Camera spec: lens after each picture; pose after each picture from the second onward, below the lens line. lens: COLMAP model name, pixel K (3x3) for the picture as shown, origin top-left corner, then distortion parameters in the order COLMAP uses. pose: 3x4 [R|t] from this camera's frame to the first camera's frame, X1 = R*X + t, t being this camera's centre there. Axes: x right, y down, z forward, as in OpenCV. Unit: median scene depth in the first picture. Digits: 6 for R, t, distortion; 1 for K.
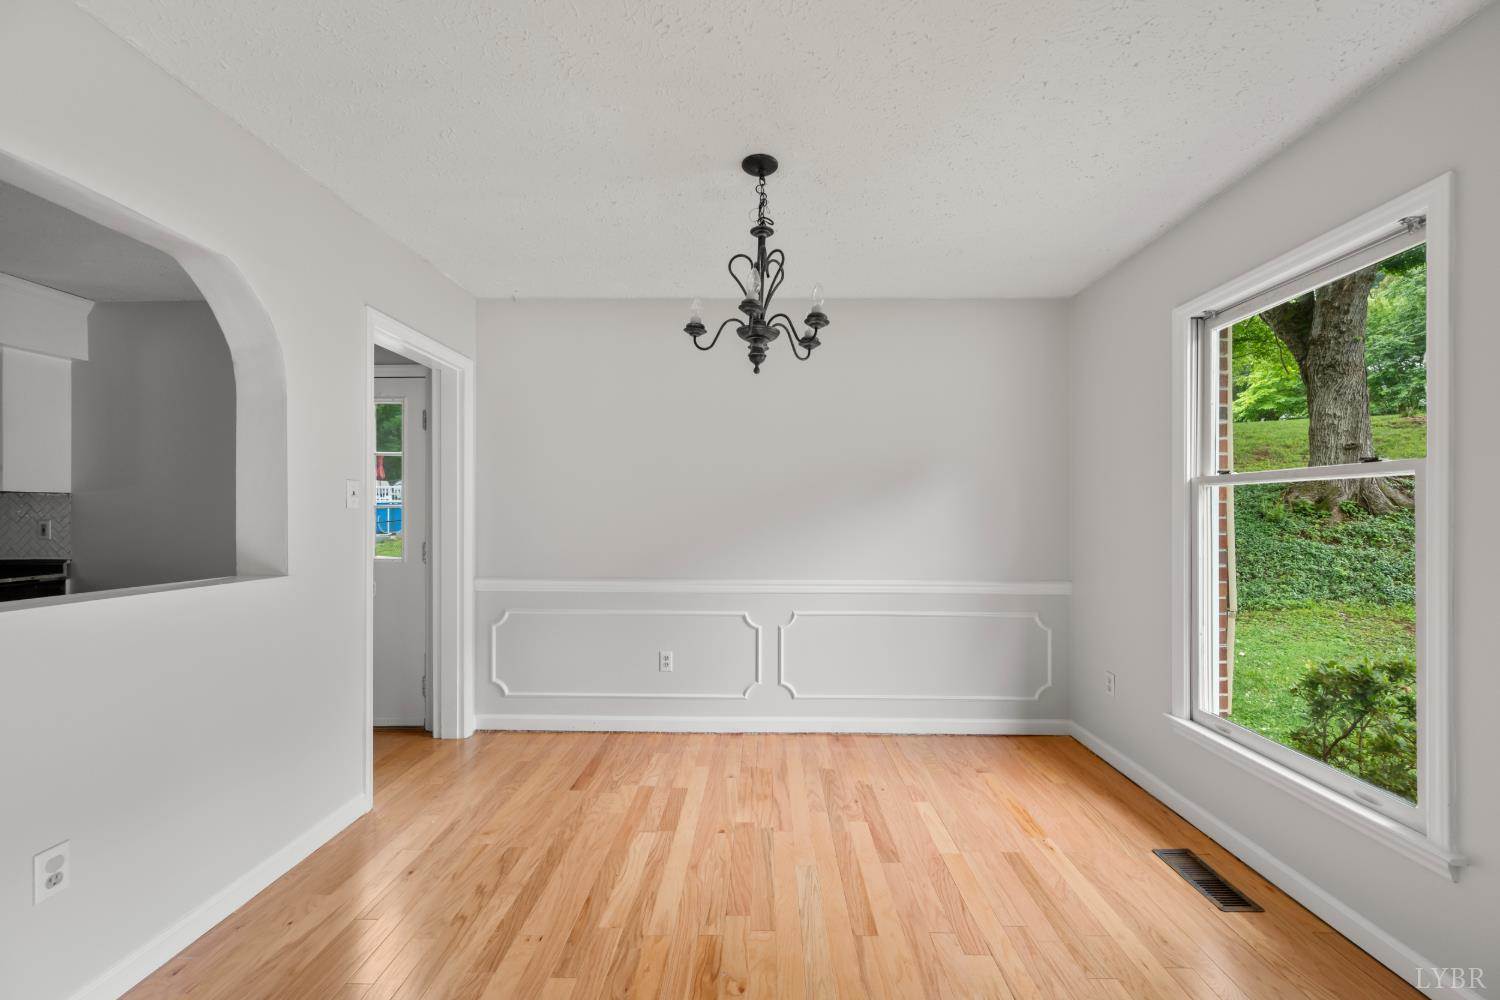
lens RADIAL K [[588.2, 0, 755.9], [0, 588.2, 501.8], [0, 0, 1]] dist [0.001572, 0.000361]
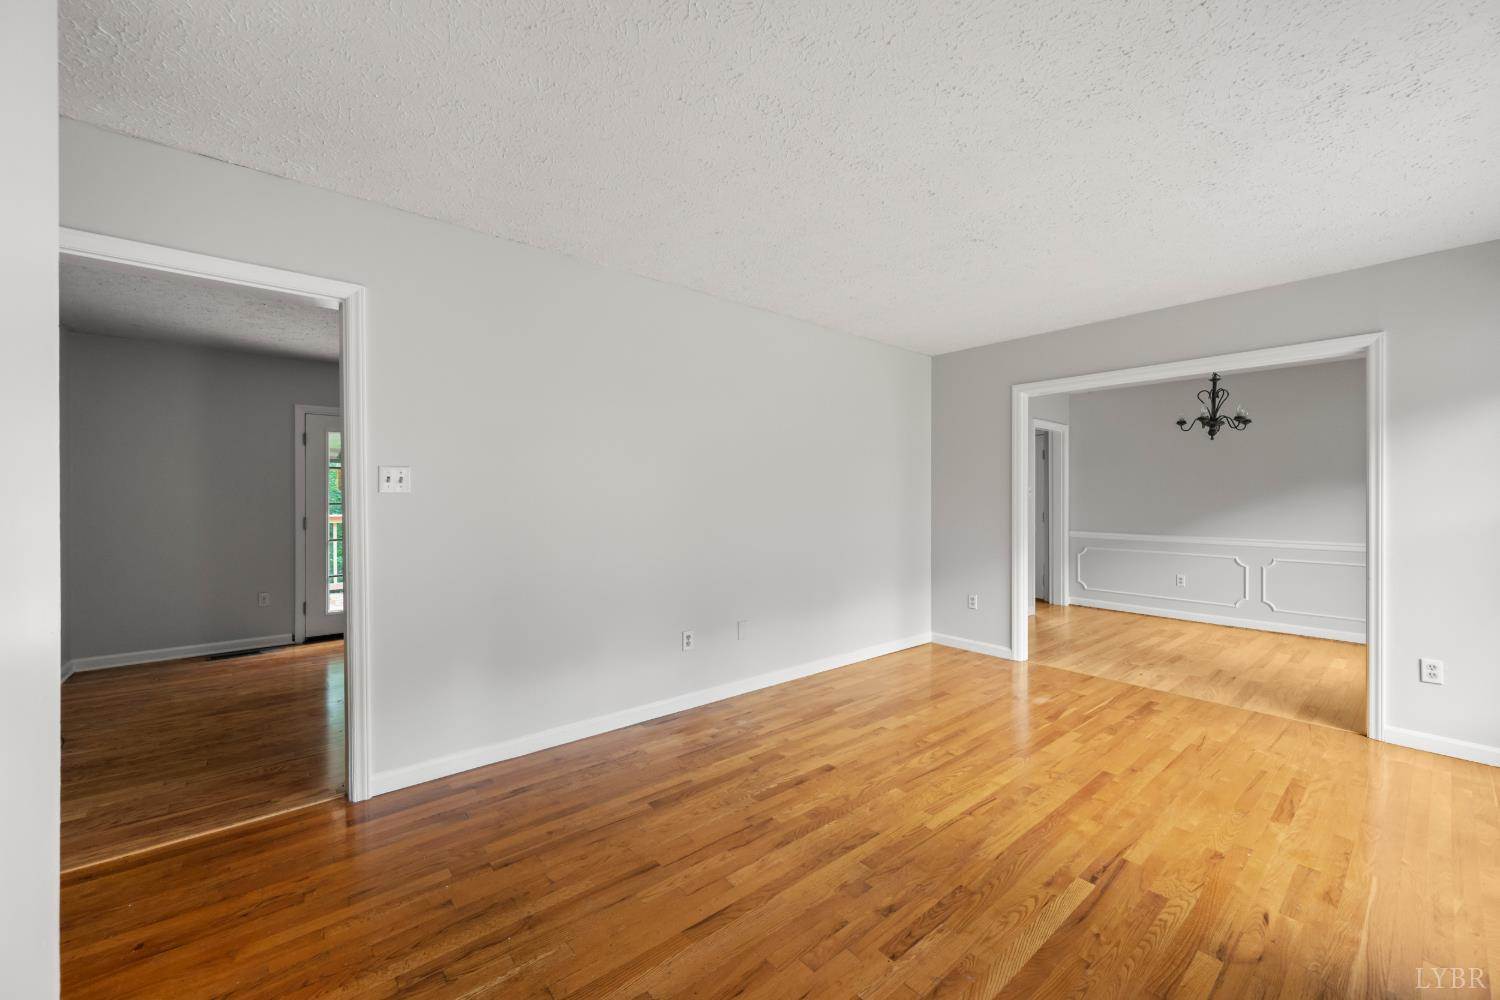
lens RADIAL K [[588.2, 0, 755.9], [0, 588.2, 501.8], [0, 0, 1]] dist [0.001572, 0.000361]
pose [[0.663032, 0.003215, -0.748584, 0.466013], [0.010474, 0.999853, 0.013571, -0.017682], [0.748518, -0.016838, 0.662901, -1.624861]]
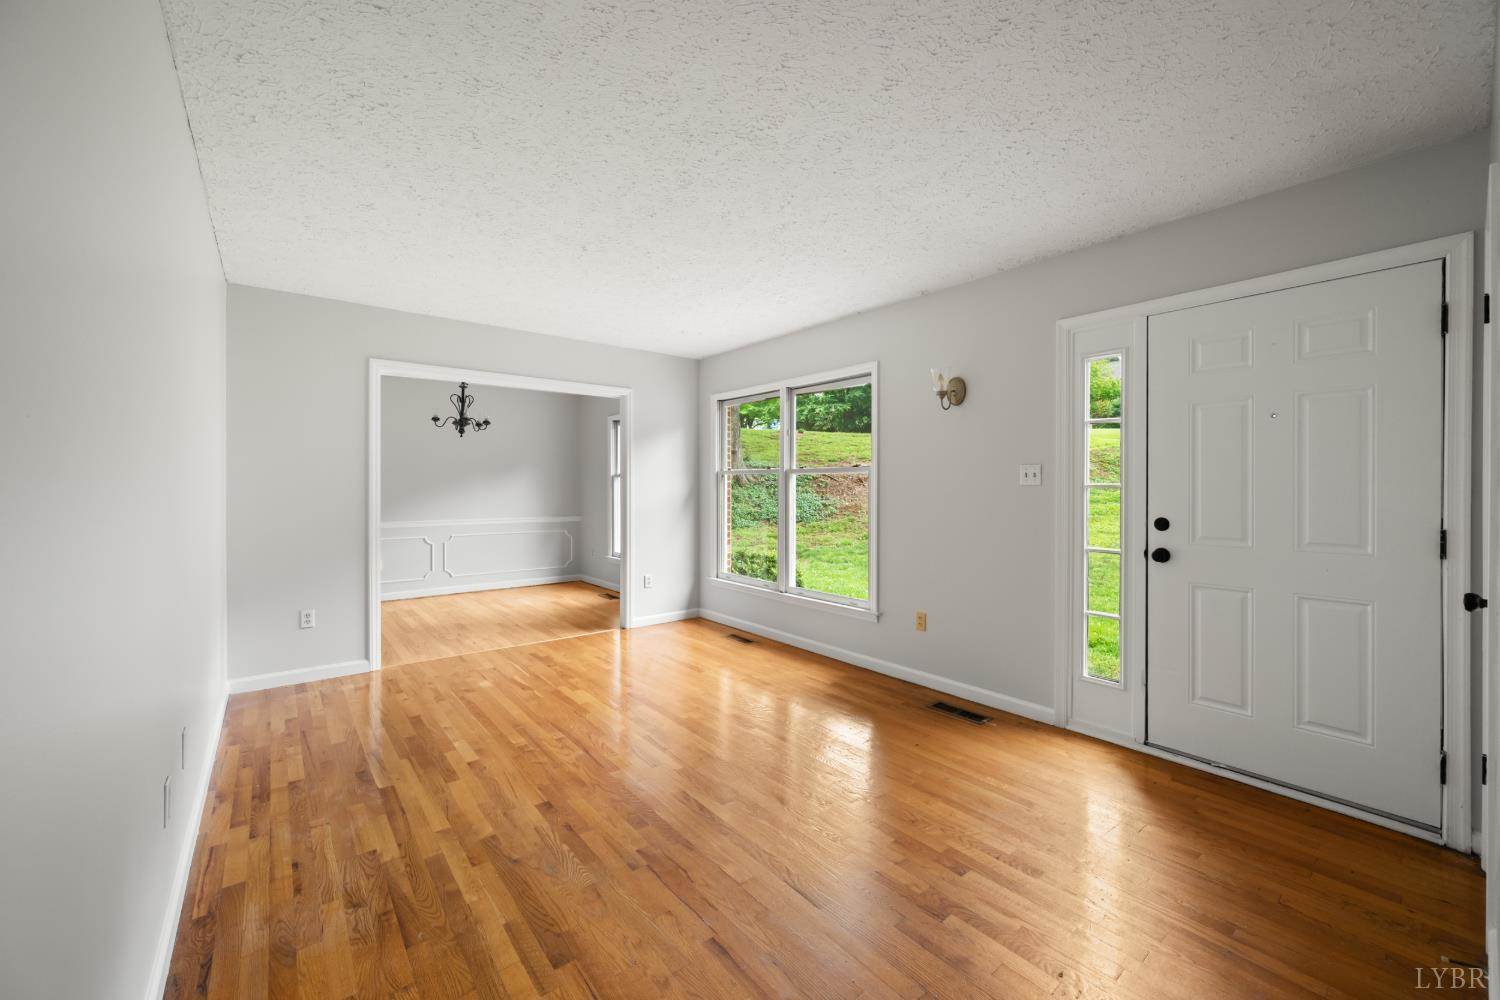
lens RADIAL K [[588.2, 0, 755.9], [0, 588.2, 501.8], [0, 0, 1]] dist [0.001572, 0.000361]
pose [[0.760163, -0.020638, 0.649405, -0.636209], [-0.007660, 0.999141, 0.040720, -0.030188], [-0.649688, -0.035928, 0.759352, -1.719684]]
